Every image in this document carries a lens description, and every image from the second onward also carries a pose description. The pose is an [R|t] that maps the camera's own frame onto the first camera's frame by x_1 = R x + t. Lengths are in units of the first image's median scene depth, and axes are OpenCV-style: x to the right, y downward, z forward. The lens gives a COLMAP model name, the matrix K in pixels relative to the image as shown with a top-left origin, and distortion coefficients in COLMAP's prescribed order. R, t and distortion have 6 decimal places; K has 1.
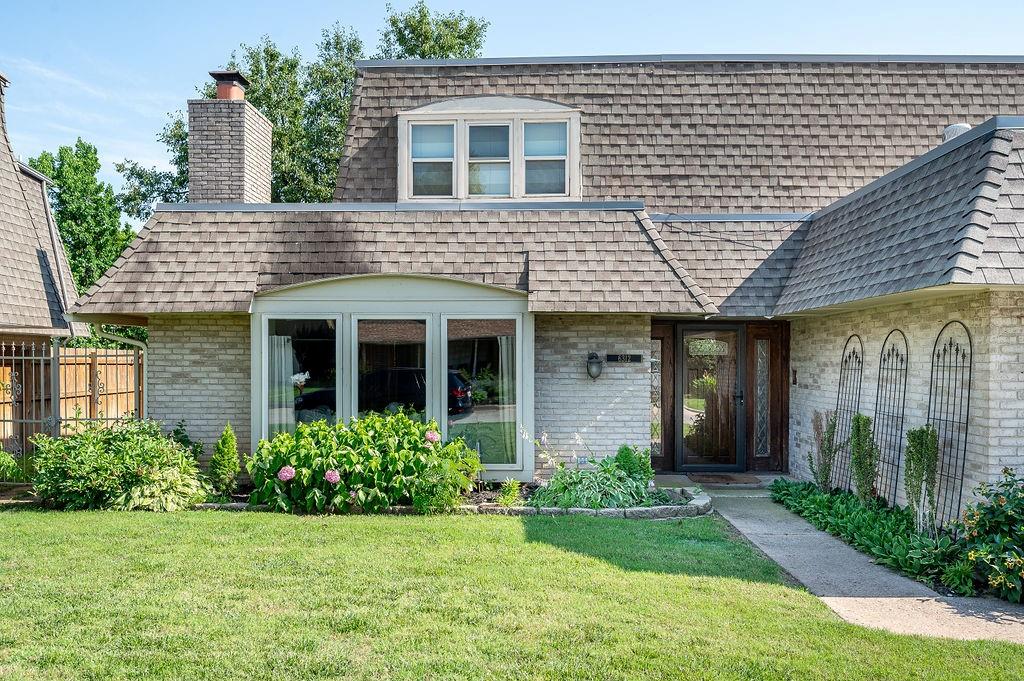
lens RADIAL K [[763.9, 0, 512.7], [0, 763.9, 346.2], [0, 0, 1]] dist [0.000988, 0.002281]
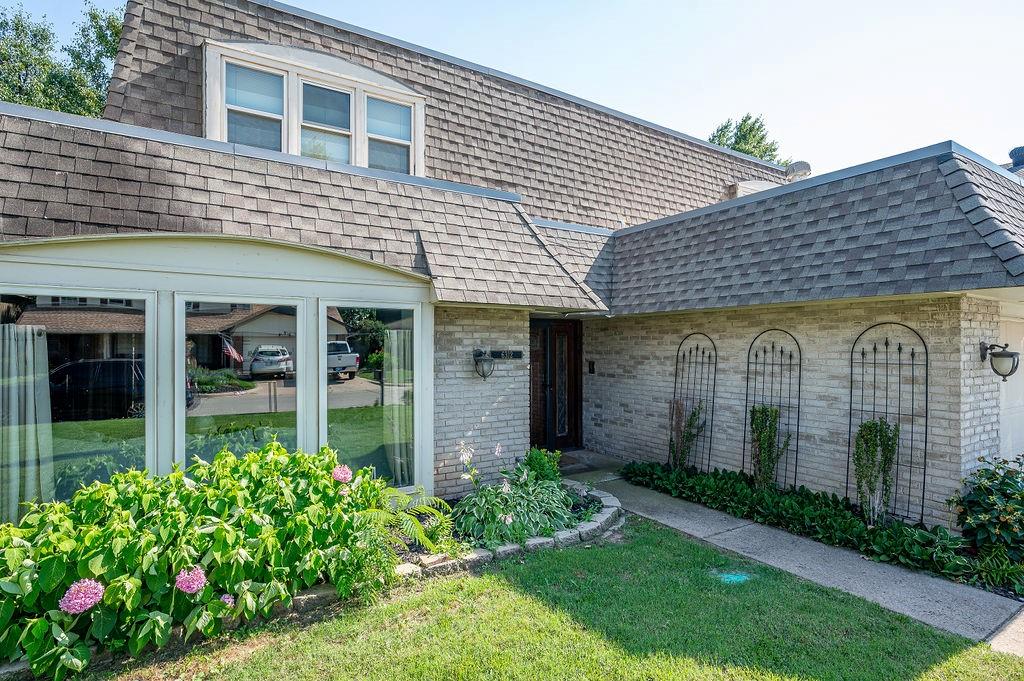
lens RADIAL K [[514.2, 0, 512.3], [0, 514.2, 336.3], [0, 0, 1]] dist [-0.001177, 0.001199]
pose [[0.841606, 0.007409, 0.540042, -0.195625], [-0.006335, 0.999973, -0.003847, -0.004825], [-0.540055, -0.000184, 0.841630, 0.453689]]
